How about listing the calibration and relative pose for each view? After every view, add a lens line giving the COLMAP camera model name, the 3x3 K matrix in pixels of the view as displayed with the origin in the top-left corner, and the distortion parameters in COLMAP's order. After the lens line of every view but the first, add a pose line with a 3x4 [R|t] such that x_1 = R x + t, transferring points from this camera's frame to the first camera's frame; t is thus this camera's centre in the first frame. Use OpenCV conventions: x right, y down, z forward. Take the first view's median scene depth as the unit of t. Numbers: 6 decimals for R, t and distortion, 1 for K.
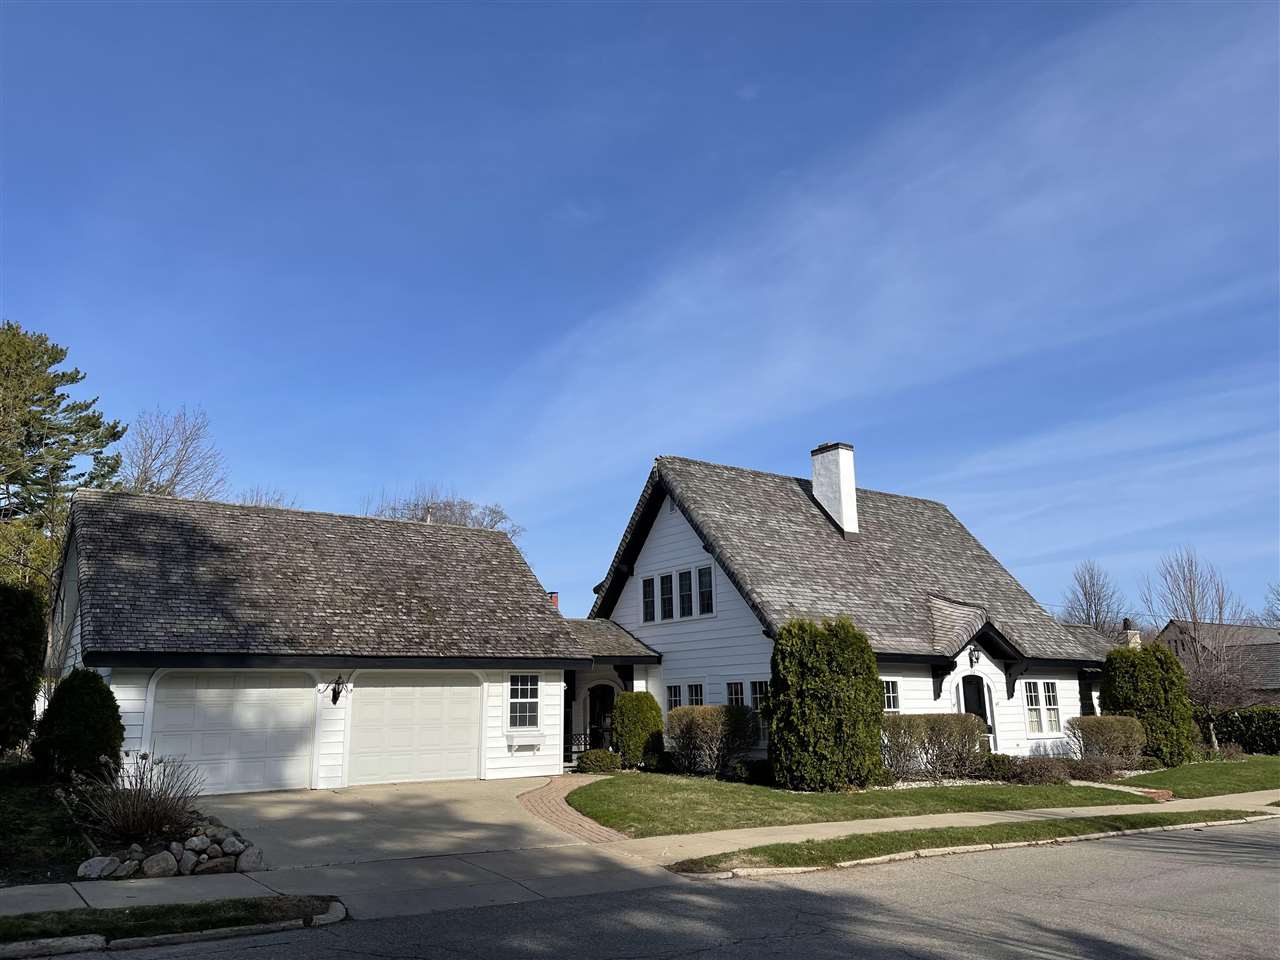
lens RADIAL K [[983.1, 0, 640.0], [0, 983.1, 480.0], [0, 0, 1]] dist [0.037361, -0.004705]
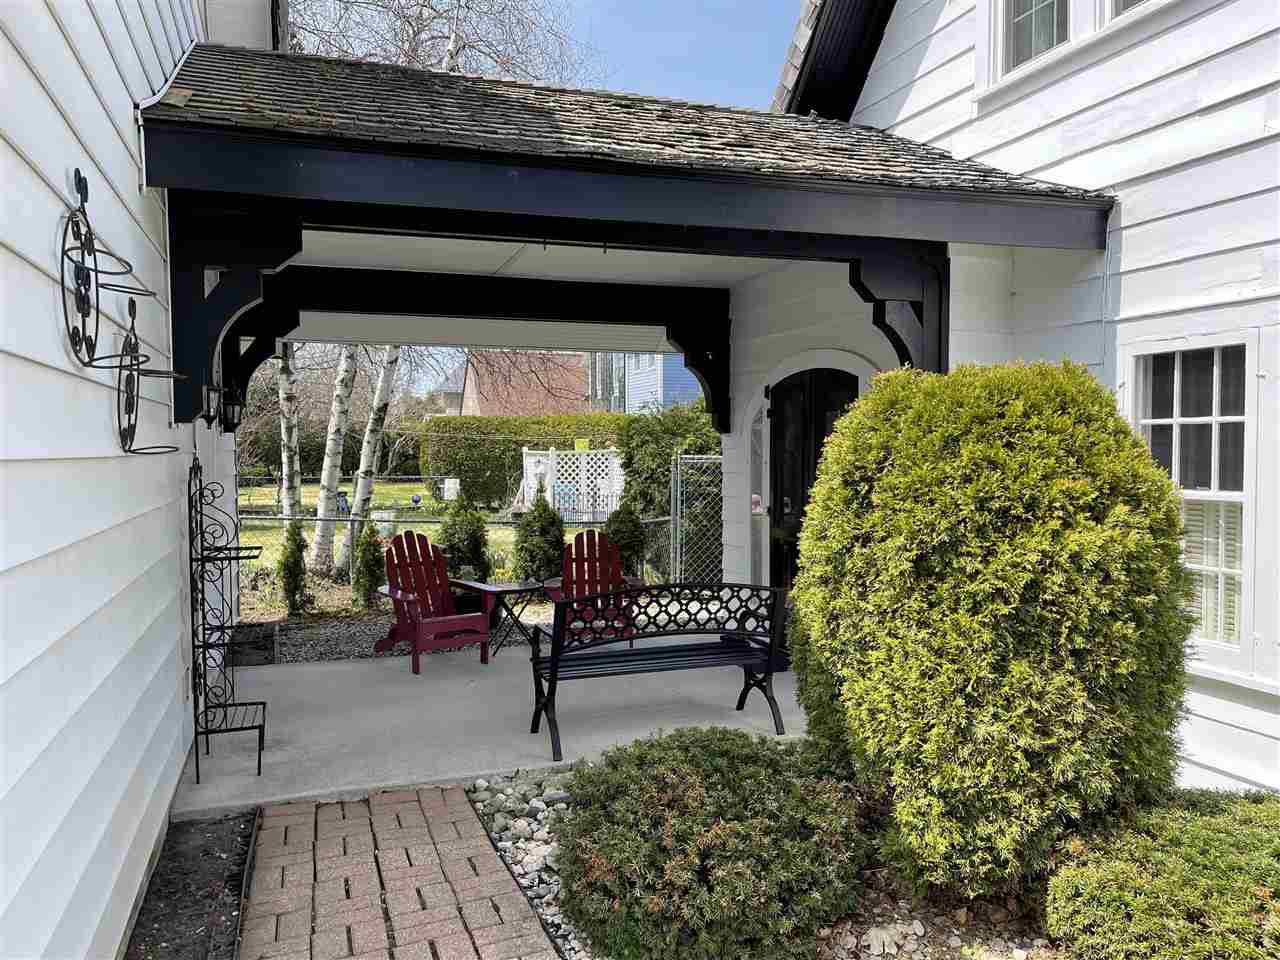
lens RADIAL K [[983.1, 0, 640.0], [0, 983.1, 480.0], [0, 0, 1]] dist [0.037361, -0.004705]
pose [[0.966722, 0.023556, -0.254744, -0.015850], [0.044157, 0.965443, 0.256847, 0.176648], [0.251991, -0.259549, 0.932274, 0.780606]]
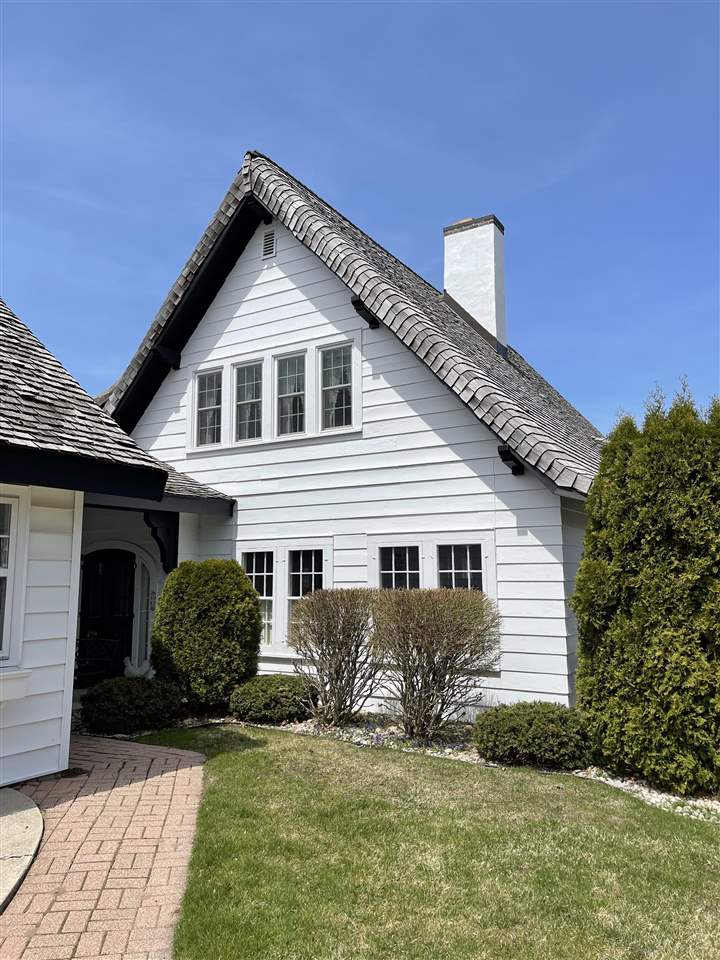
lens RADIAL K [[737.3, 0, 360.0], [0, 737.3, 480.0], [0, 0, 1]] dist [0.037361, -0.004705]
pose [[0.917524, 0.067003, 0.391996, -0.080268], [-0.100759, 0.992709, 0.066161, 0.130219], [-0.384705, -0.100201, 0.917585, 0.575269]]
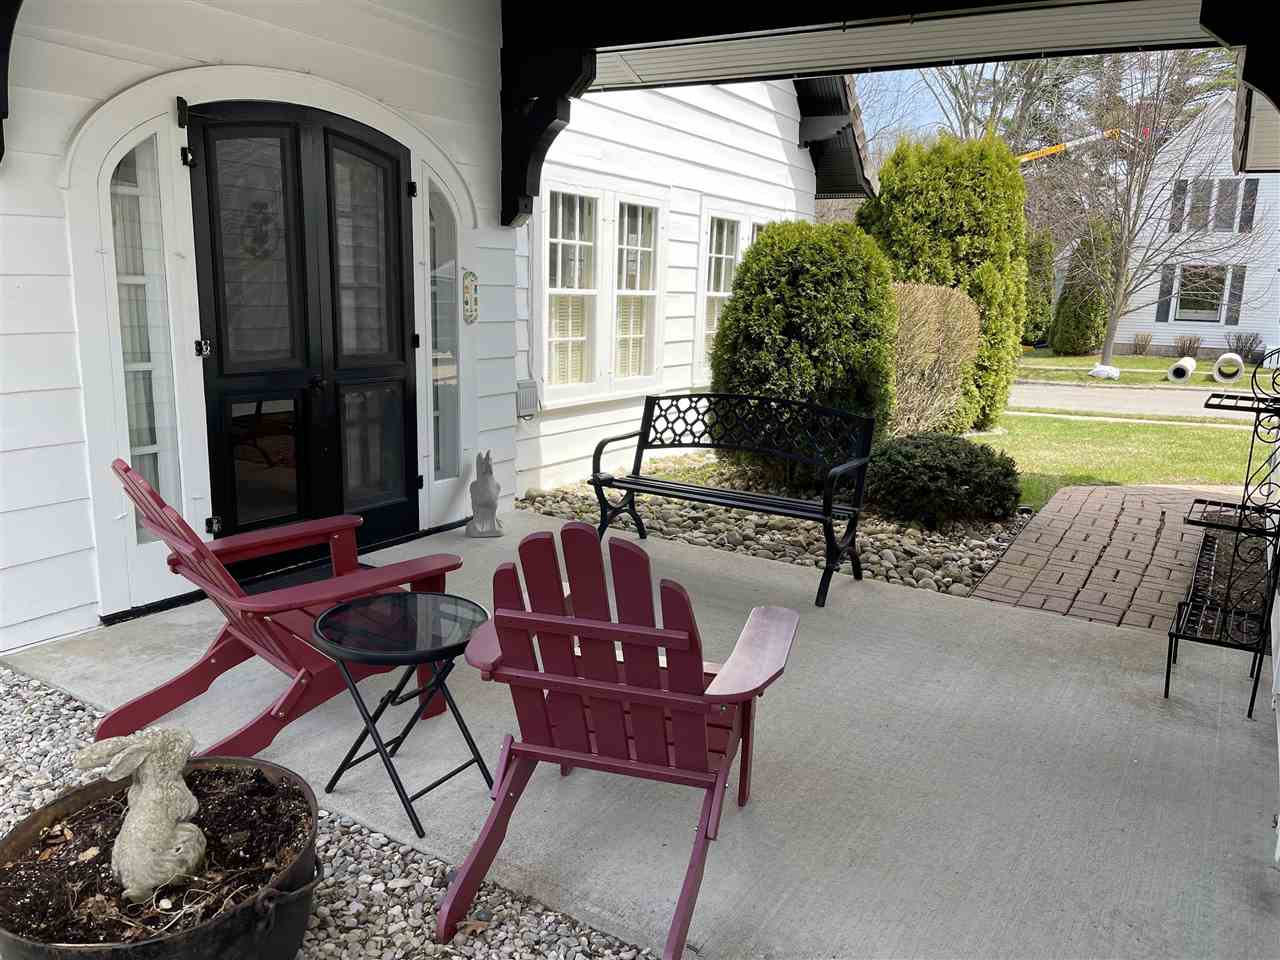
lens RADIAL K [[983.1, 0, 640.0], [0, 983.1, 480.0], [0, 0, 1]] dist [0.037361, -0.004705]
pose [[-0.431726, -0.169299, 0.885975, -0.229173], [-0.225817, 0.971235, 0.075553, 0.256361], [-0.873281, -0.167450, -0.457538, 1.073759]]
